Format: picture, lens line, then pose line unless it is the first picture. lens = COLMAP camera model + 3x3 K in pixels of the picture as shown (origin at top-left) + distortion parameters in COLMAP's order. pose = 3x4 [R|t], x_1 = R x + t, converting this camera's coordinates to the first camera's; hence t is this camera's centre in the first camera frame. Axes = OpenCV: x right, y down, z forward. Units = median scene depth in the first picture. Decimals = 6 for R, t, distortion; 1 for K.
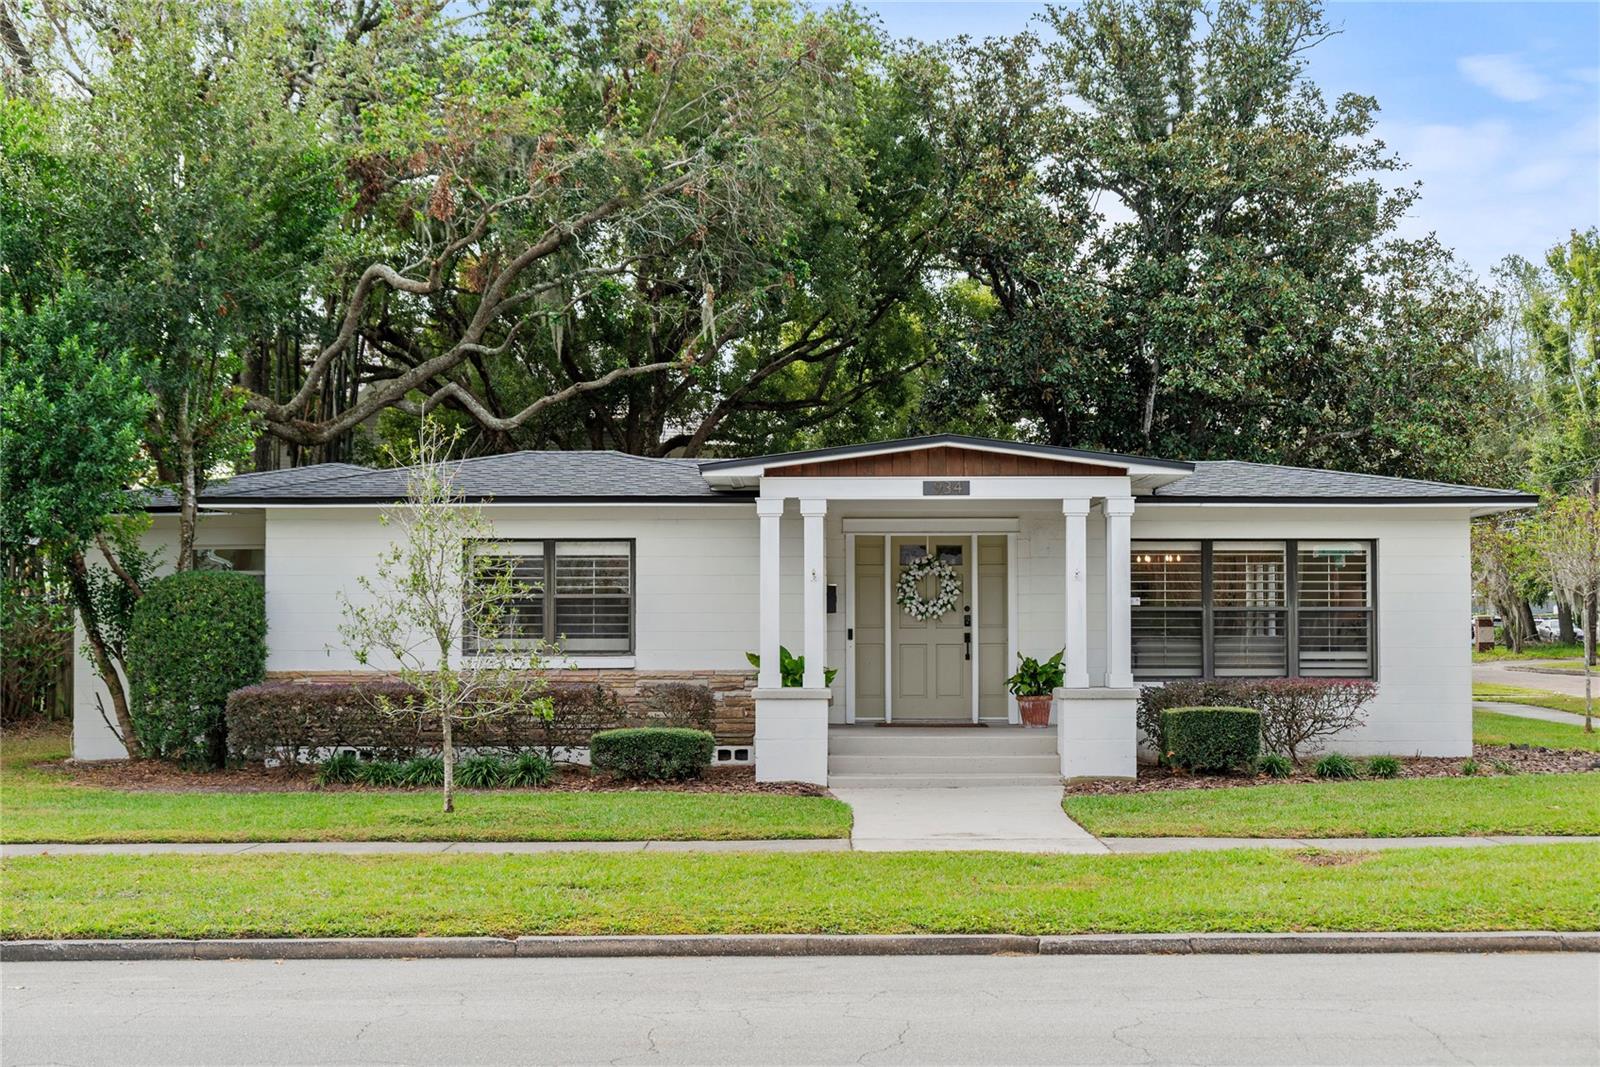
lens RADIAL K [[2490.0, 0, 800.3], [0, 2490.0, 533.9], [0, 0, 1]] dist [-0.018327, 0.000000]
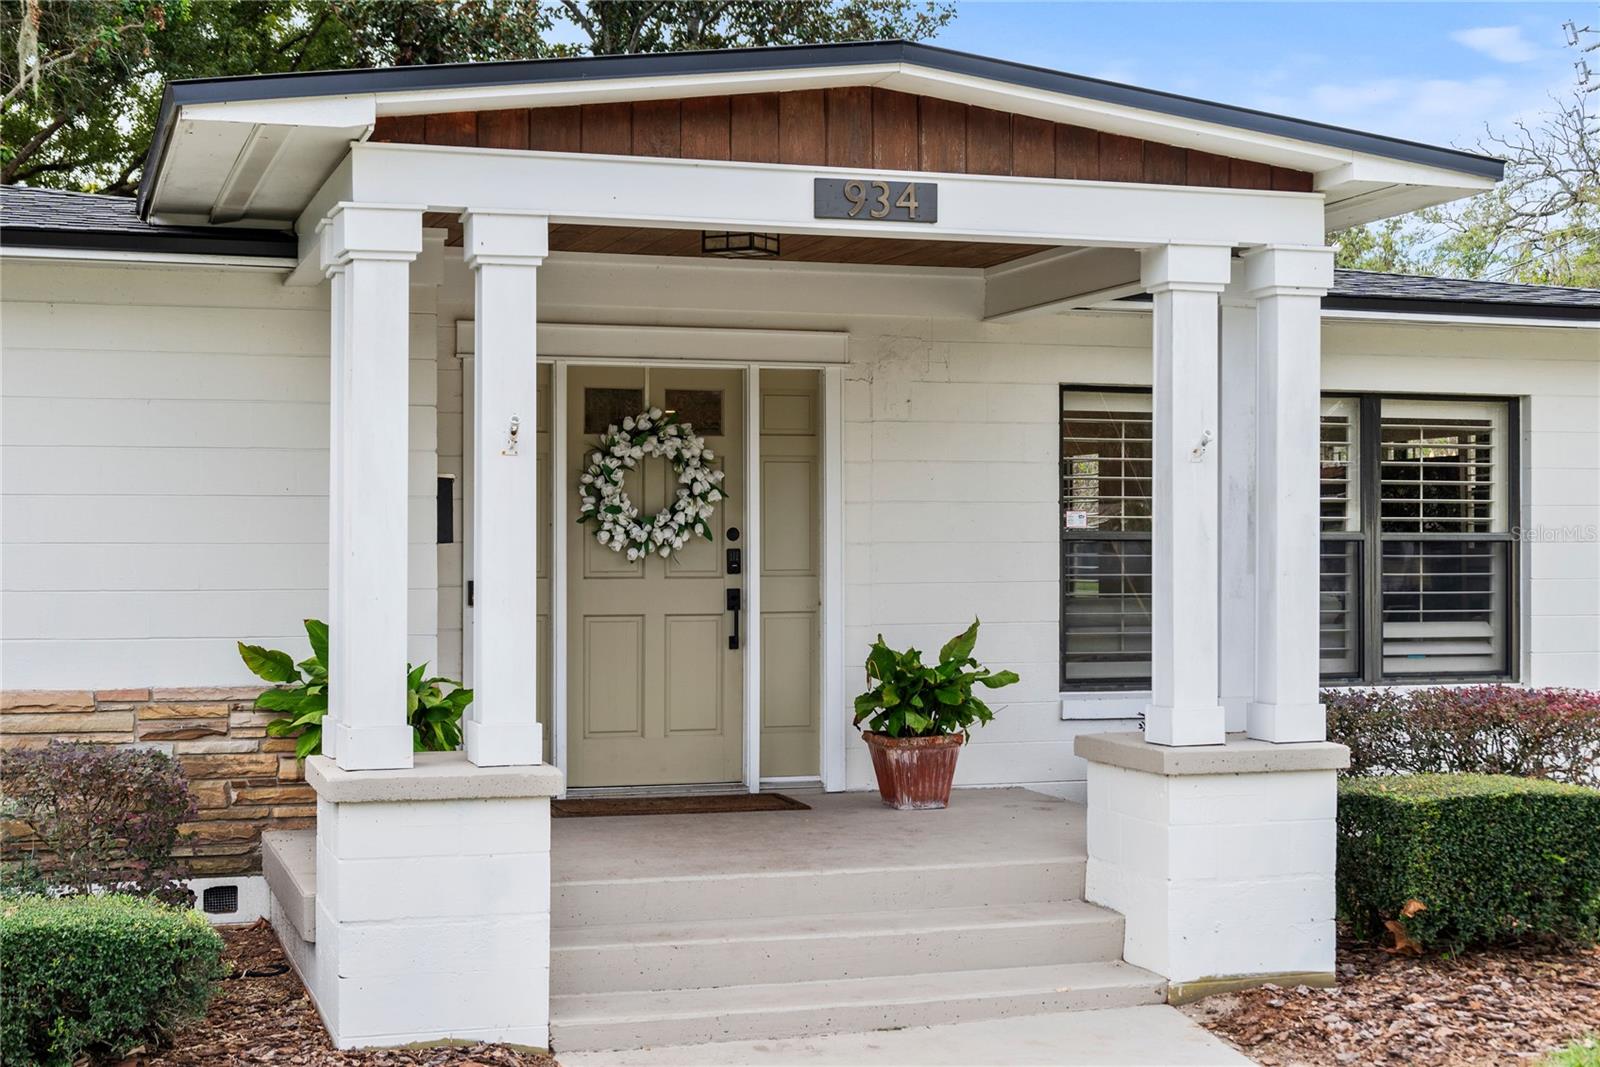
lens RADIAL K [[2269.8, 0, 799.0], [0, 2269.8, 537.5], [0, 0, 1]] dist [0.015214, 0.000000]
pose [[0.949336, 0.002075, 0.314256, -0.049278], [-0.012323, 0.999455, 0.030626, 0.018168], [-0.314021, -0.032947, 0.948844, 0.614127]]
